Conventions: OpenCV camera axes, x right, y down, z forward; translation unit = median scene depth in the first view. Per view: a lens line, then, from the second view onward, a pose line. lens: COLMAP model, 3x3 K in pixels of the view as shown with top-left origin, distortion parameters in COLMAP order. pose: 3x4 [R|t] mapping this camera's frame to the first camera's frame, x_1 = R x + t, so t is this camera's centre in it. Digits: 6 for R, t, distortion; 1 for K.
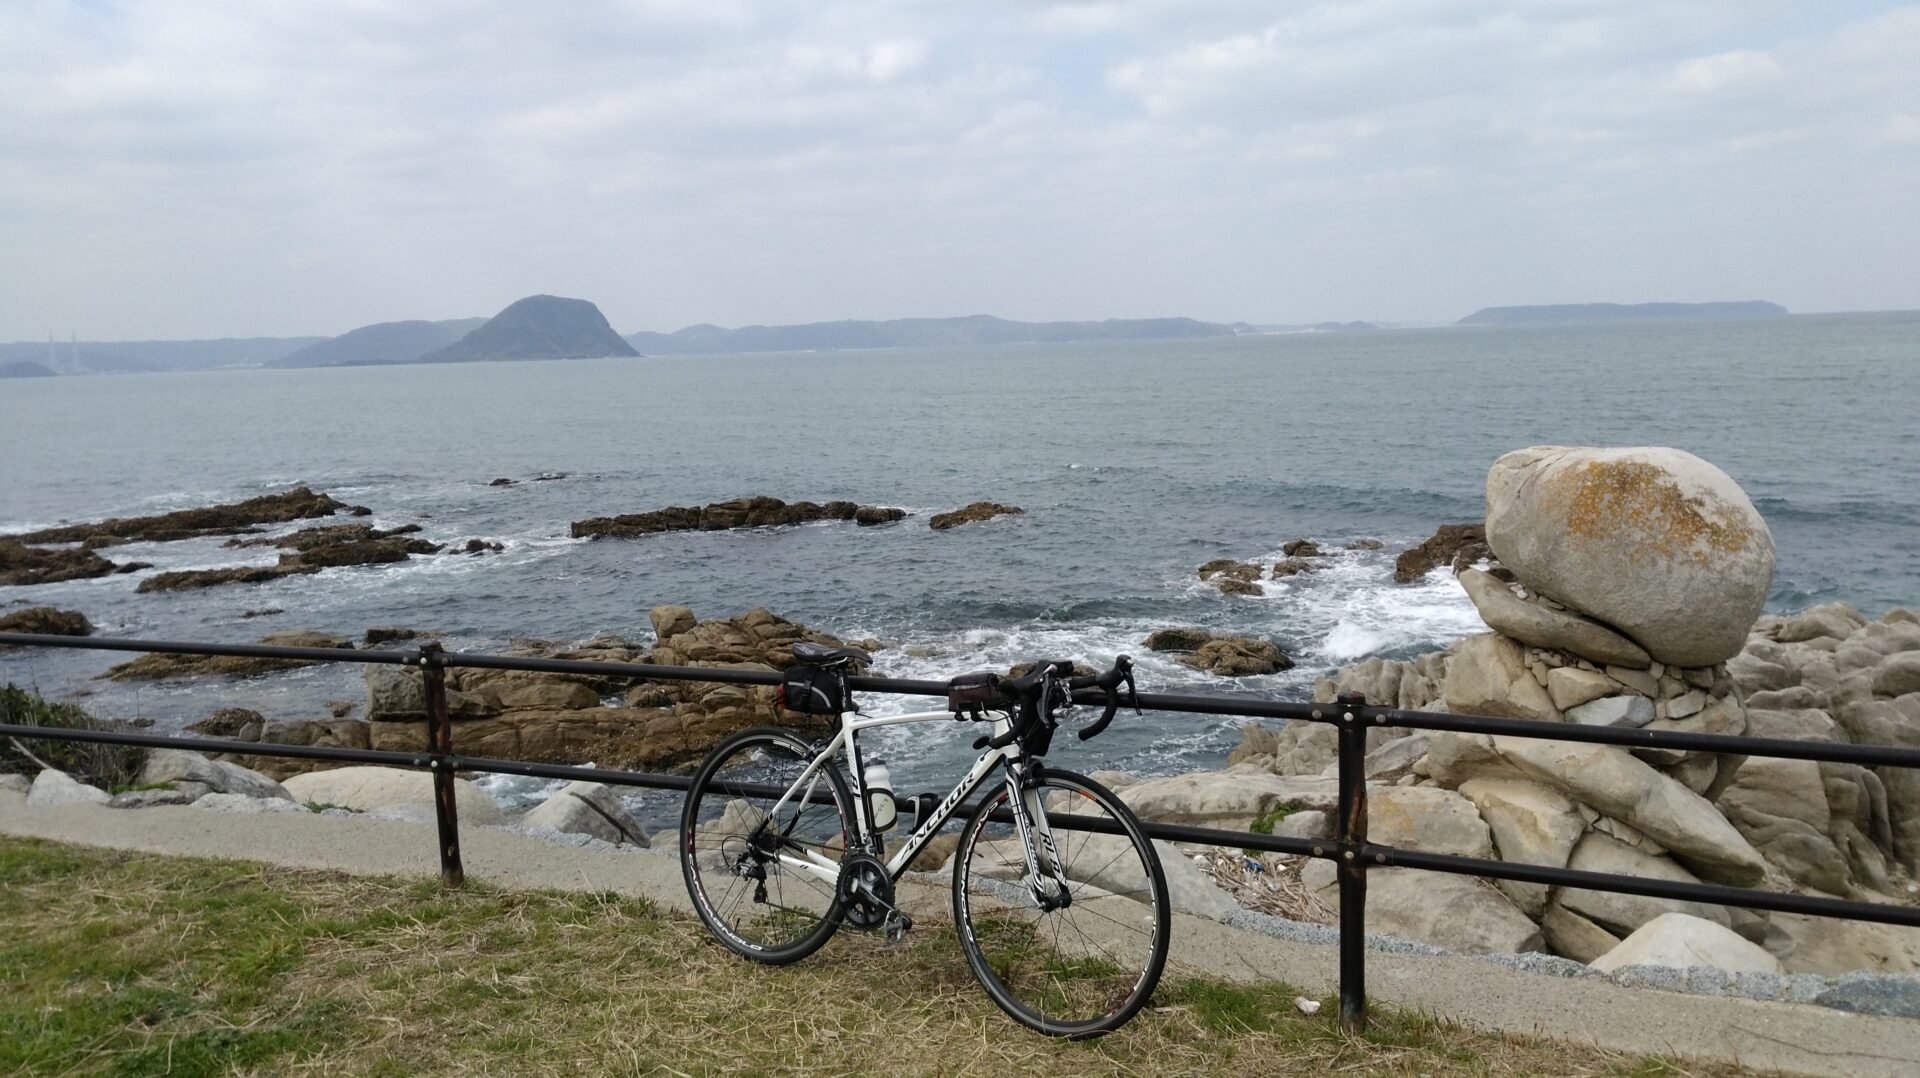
lens RADIAL K [[1553.5, 0, 971.7], [0, 1553.5, 539.1], [0, 0, 1]] dist [0.137618, -0.225035]
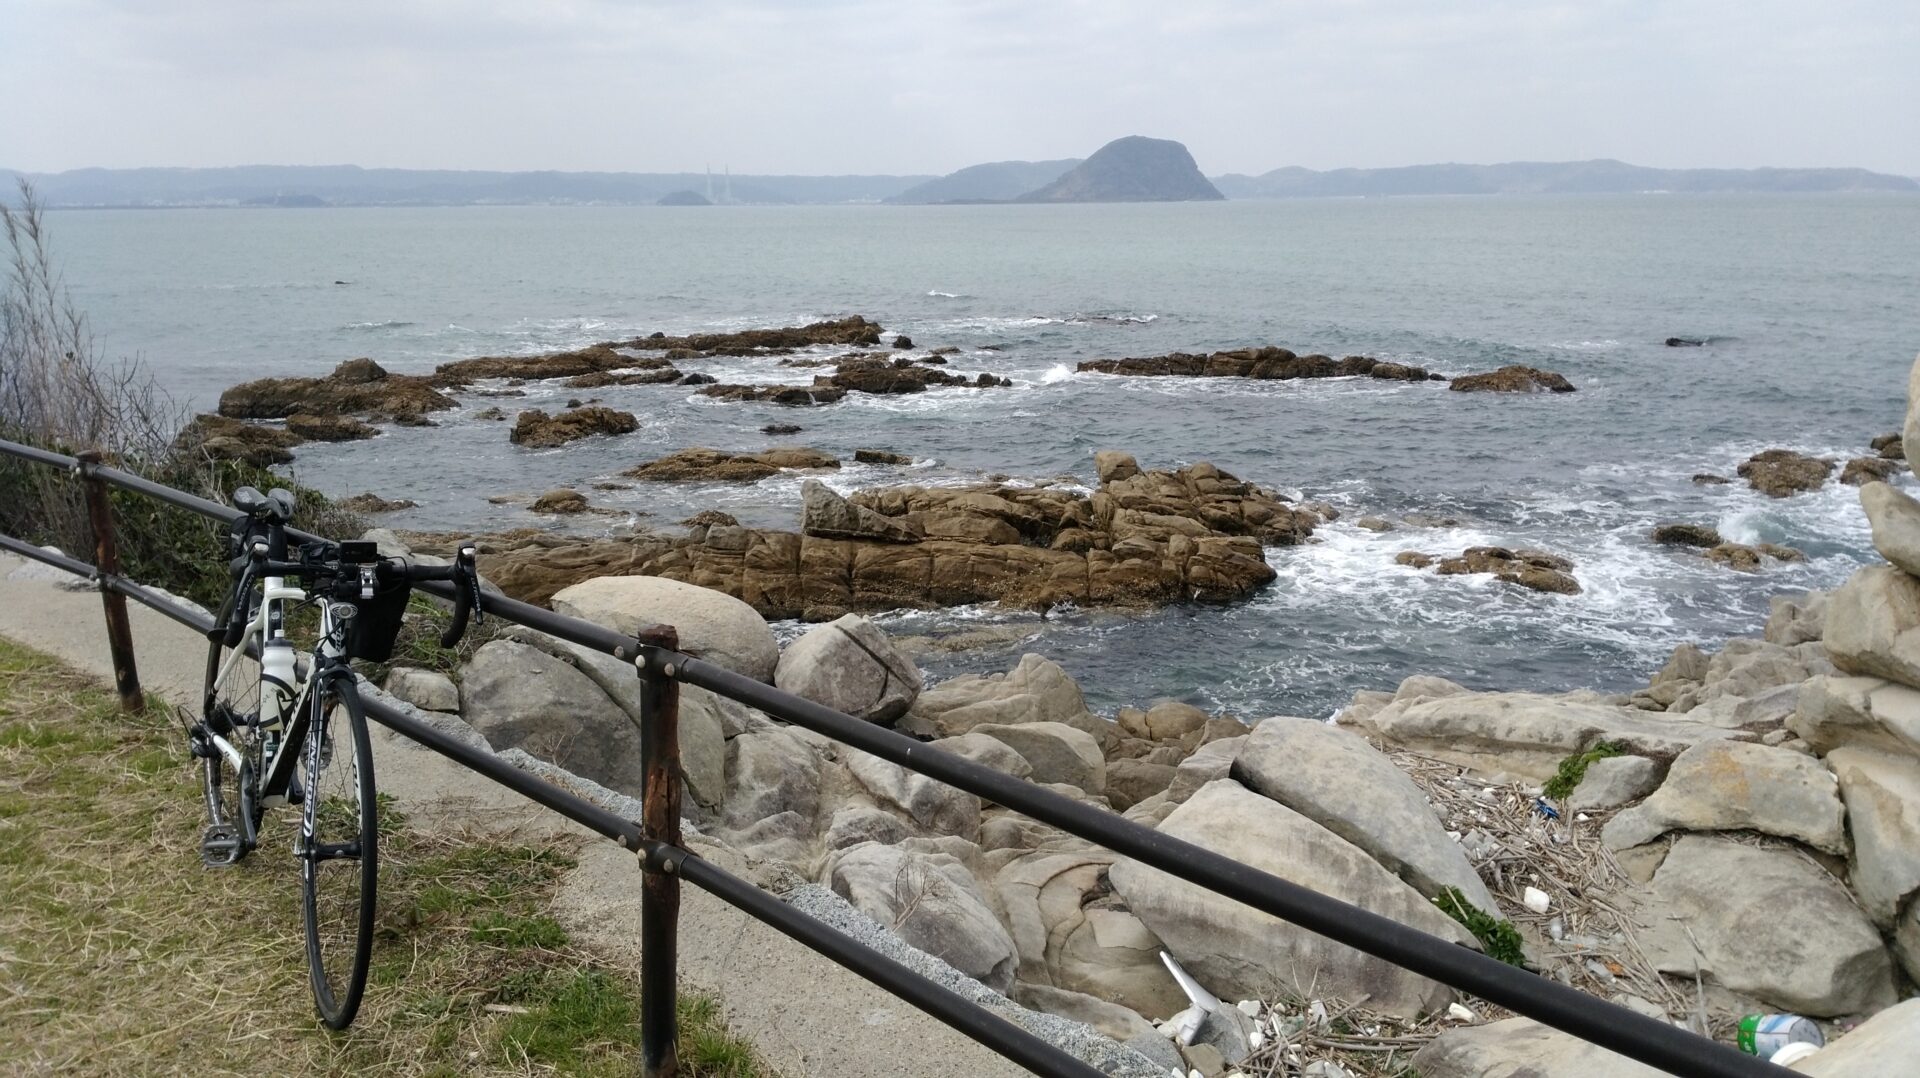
lens RADIAL K [[1553.5, 0, 971.7], [0, 1553.5, 539.1], [0, 0, 1]] dist [0.137618, -0.225035]
pose [[0.934545, 0.101228, -0.341142, 0.087798], [-0.067978, 0.991815, 0.108079, -0.003508], [0.349291, -0.077815, 0.933778, 0.058656]]
